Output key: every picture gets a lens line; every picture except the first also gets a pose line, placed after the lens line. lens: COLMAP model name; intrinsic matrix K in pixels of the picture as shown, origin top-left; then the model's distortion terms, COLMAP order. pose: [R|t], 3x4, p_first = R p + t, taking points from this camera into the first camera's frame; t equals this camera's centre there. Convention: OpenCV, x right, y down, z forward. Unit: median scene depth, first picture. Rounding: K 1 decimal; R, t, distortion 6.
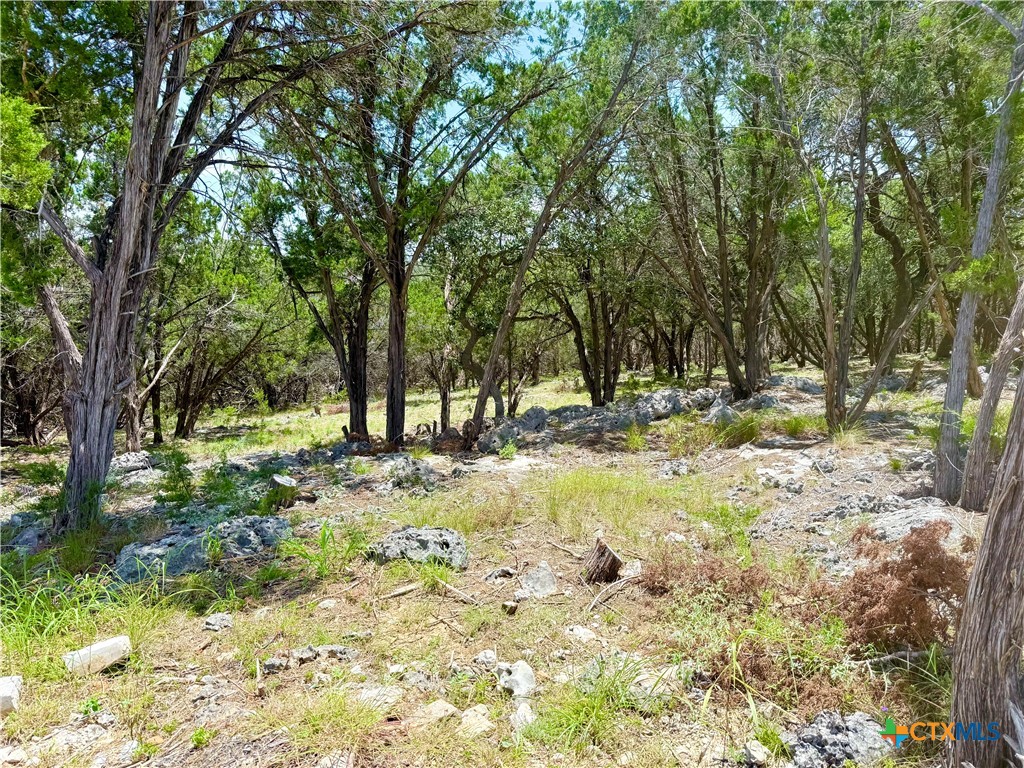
lens RADIAL K [[723.6, 0, 512.0], [0, 723.6, 384.0], [0, 0, 1]] dist [0.061083, -0.000279]
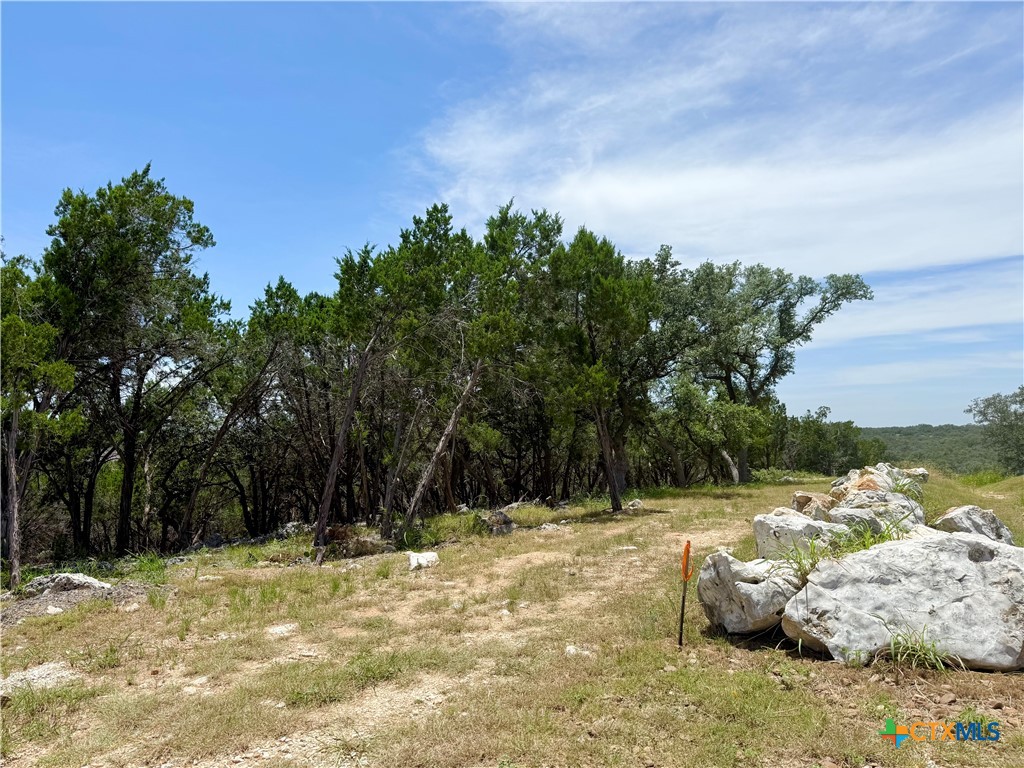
lens RADIAL K [[723.6, 0, 512.0], [0, 723.6, 384.0], [0, 0, 1]] dist [0.061083, -0.000279]
pose [[0.902627, 0.043392, 0.428231, -0.067373], [0.058876, 0.973107, -0.222703, 0.081657], [-0.426378, 0.226231, 0.875798, -0.661835]]
